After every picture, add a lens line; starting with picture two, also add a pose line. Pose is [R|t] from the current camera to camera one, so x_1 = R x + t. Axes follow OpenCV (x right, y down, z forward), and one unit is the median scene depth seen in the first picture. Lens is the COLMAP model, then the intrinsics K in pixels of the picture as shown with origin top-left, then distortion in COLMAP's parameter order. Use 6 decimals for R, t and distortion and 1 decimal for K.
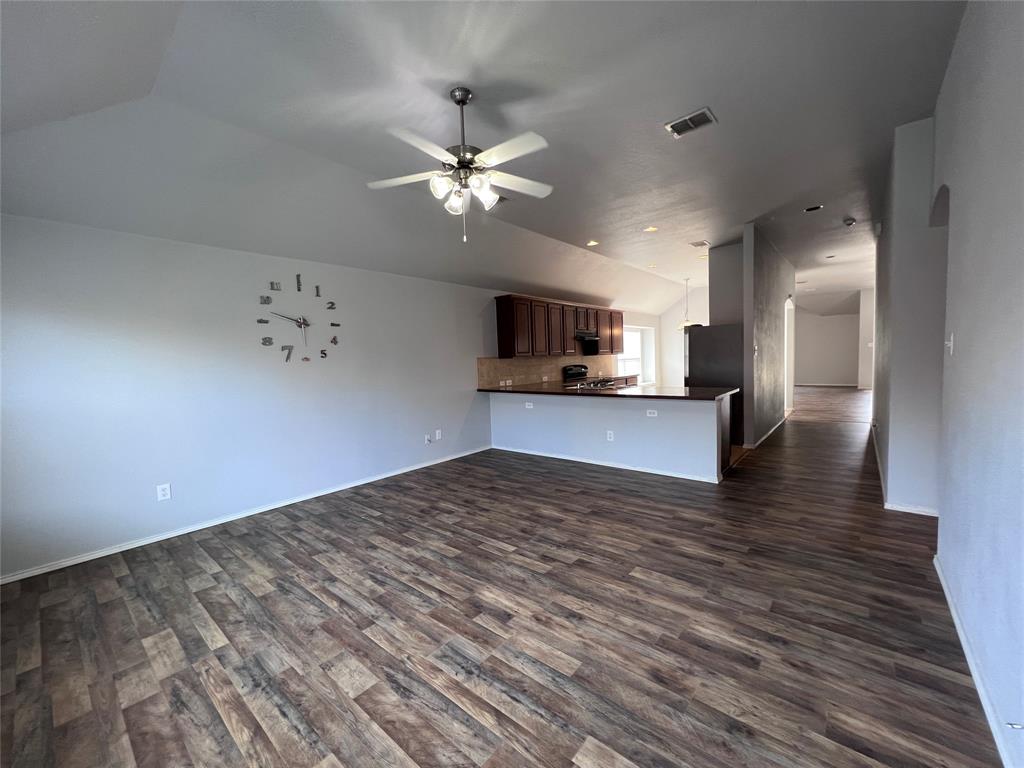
lens RADIAL K [[410.2, 0, 511.8], [0, 410.2, 383.5], [0, 0, 1]] dist [-0.004996, 0.001785]
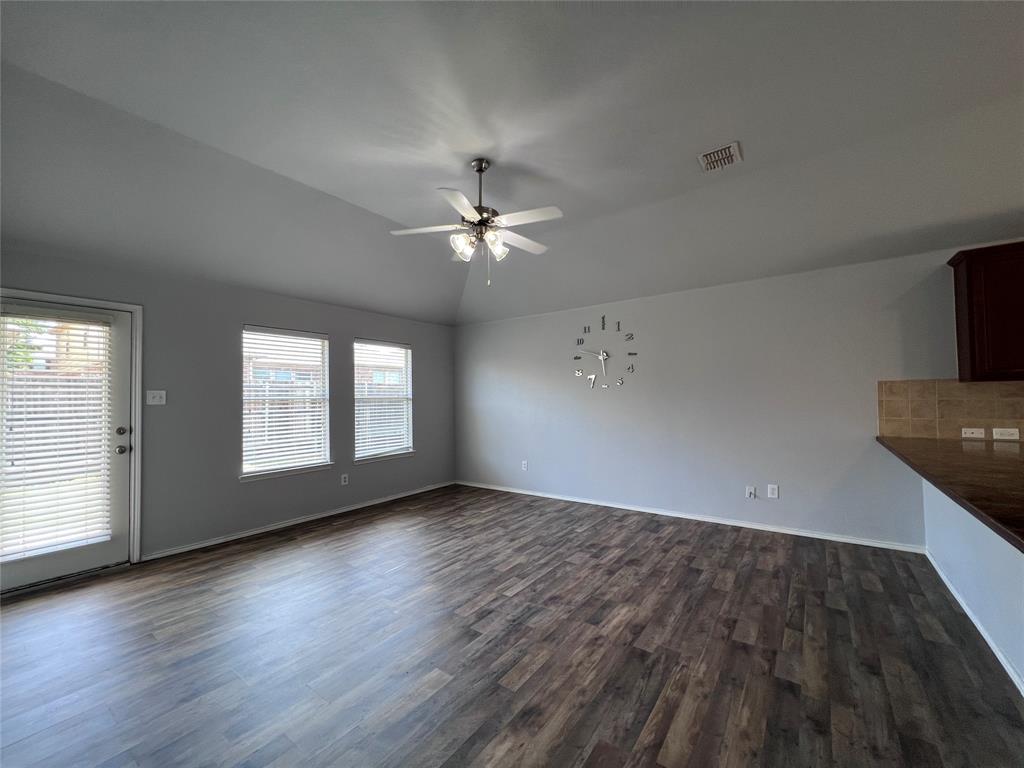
lens RADIAL K [[410.2, 0, 511.2], [0, 410.2, 387.2], [0, 0, 1]] dist [-0.004996, 0.001785]
pose [[0.067472, 0.008677, -0.997683, 0.752045], [-0.044677, 0.998985, 0.005667, -0.058461], [0.996720, 0.044191, 0.067791, 0.746805]]
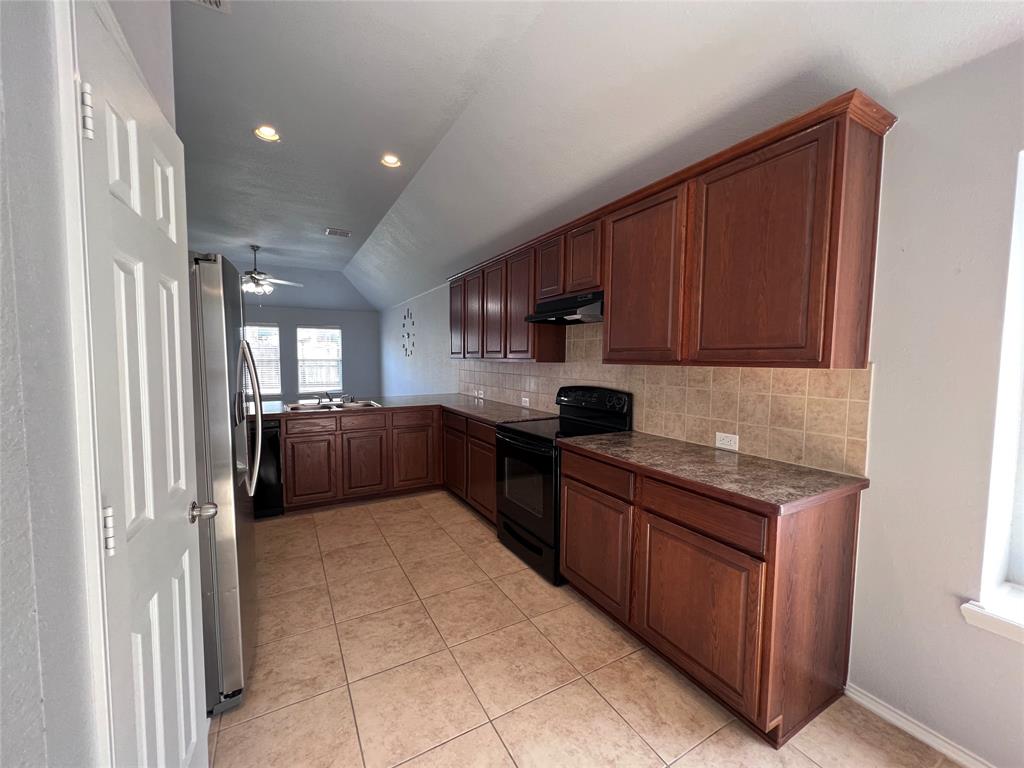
lens RADIAL K [[410.2, 0, 514.7], [0, 410.2, 385.7], [0, 0, 1]] dist [-0.004996, 0.001785]
pose [[-0.342268, 0.103469, -0.933888, 1.183852], [-0.045020, 0.990971, 0.126293, -0.201945], [0.938523, 0.085270, -0.334520, 2.356595]]
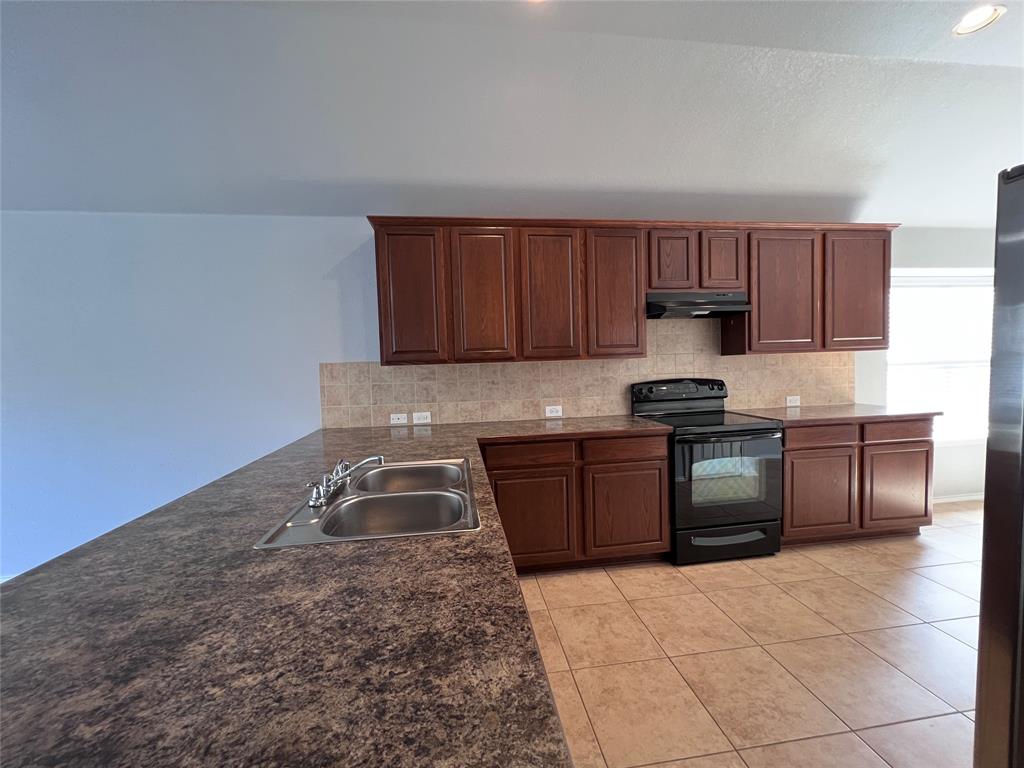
lens RADIAL K [[410.2, 0, 514.0], [0, 410.2, 384.8], [0, 0, 1]] dist [-0.004996, 0.001785]
pose [[0.739747, 0.058307, -0.670354, 0.679701], [-0.038037, 0.998269, 0.044854, -0.114908], [0.671809, -0.007682, 0.740684, 1.324858]]
